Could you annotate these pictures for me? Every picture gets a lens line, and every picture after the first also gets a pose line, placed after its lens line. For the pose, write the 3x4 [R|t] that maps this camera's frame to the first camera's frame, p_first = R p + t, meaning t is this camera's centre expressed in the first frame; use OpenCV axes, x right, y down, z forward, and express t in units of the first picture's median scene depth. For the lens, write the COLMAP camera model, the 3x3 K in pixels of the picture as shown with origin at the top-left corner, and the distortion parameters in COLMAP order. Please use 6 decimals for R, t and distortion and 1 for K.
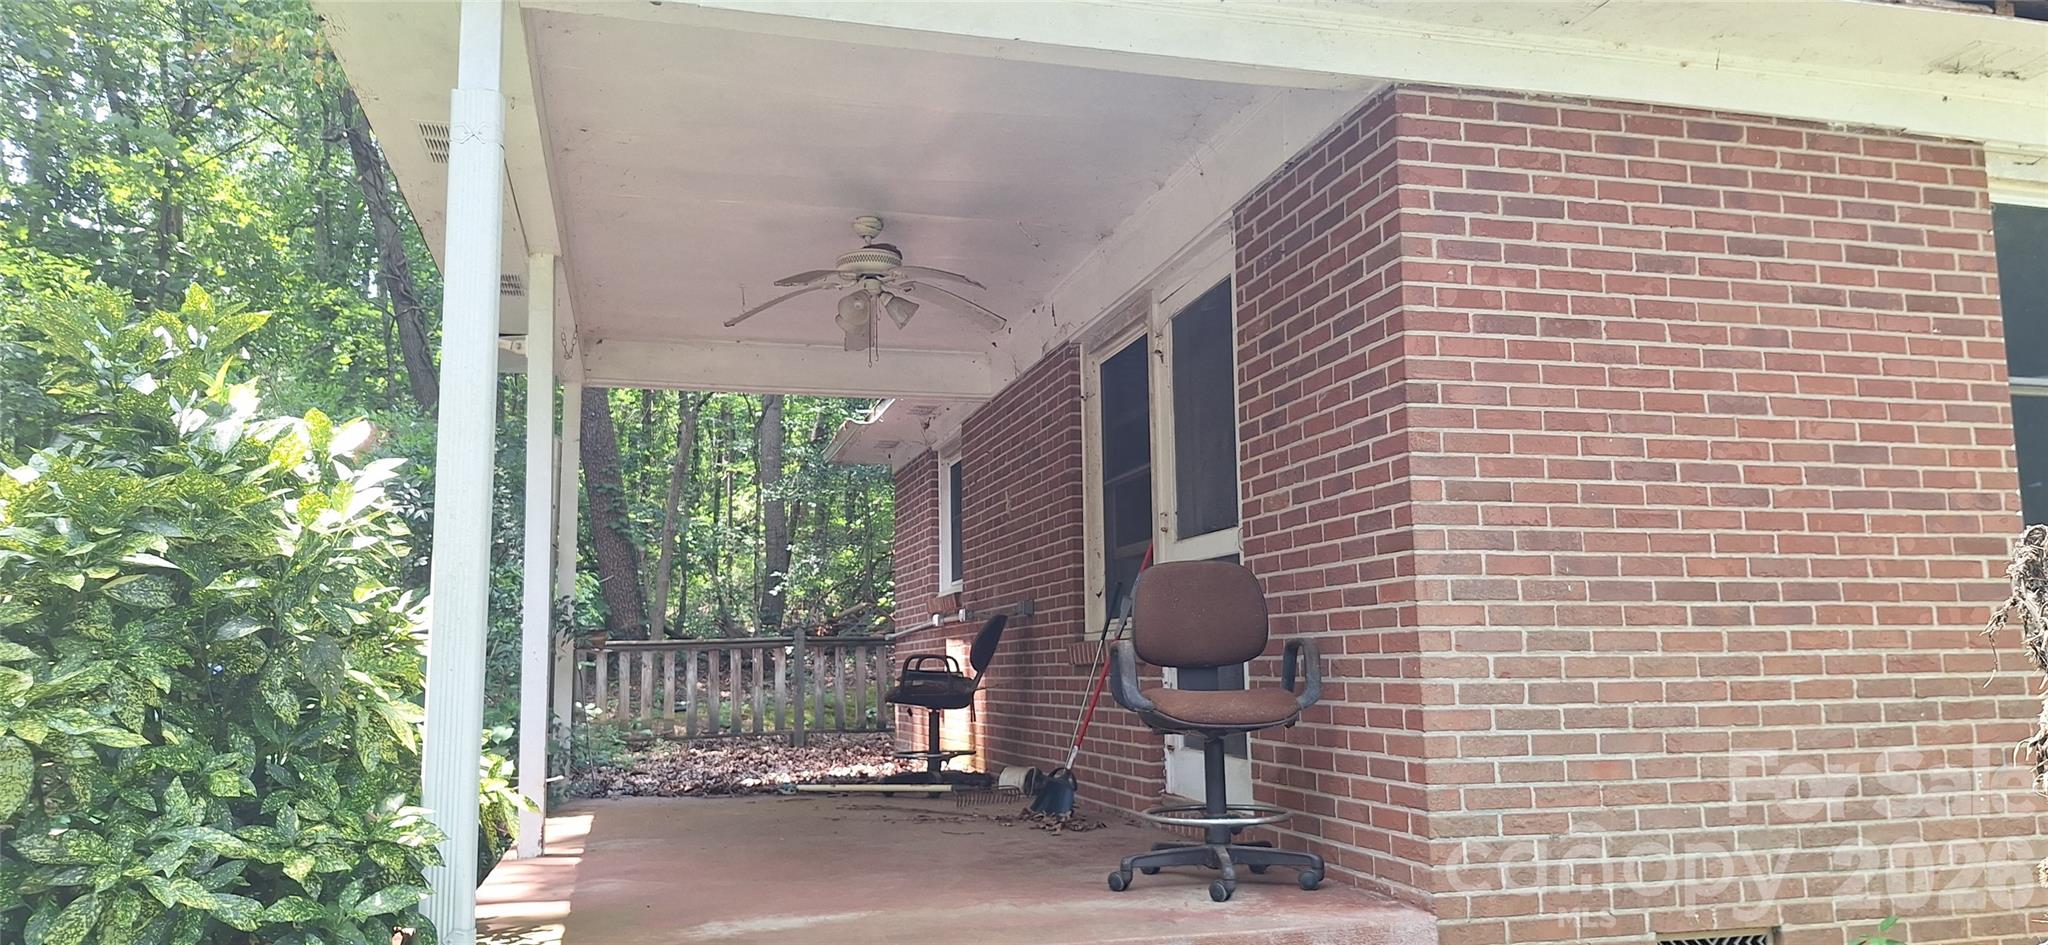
lens RADIAL K [[1423.5, 0, 1030.9], [0, 1423.5, 466.8], [0, 0, 1]] dist [0.056487, -0.043616]
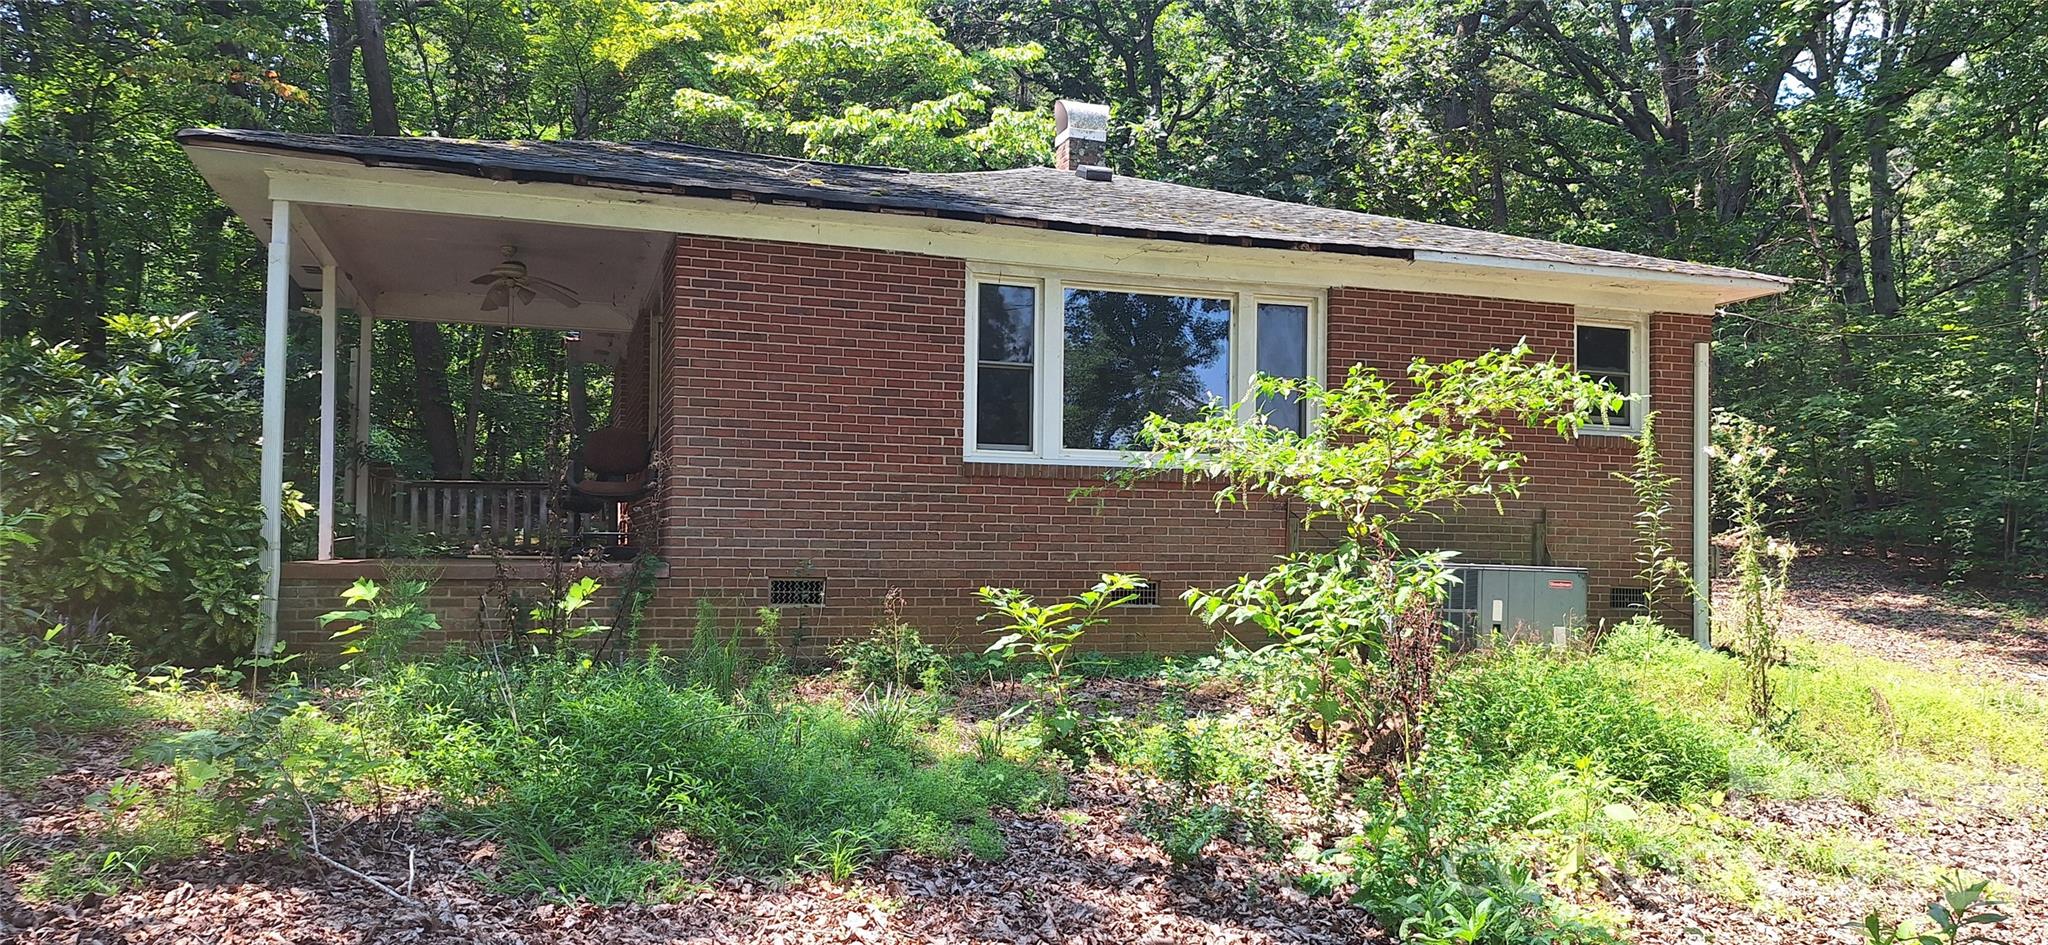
lens RADIAL K [[1423.5, 0, 1019.1], [0, 1423.5, 487.8], [0, 0, 1]] dist [0.056487, -0.043616]
pose [[0.997482, 0.030580, 0.063986, 0.660319], [-0.036617, 0.994765, 0.095402, -0.086805], [-0.060734, -0.097505, 0.993380, -1.428200]]
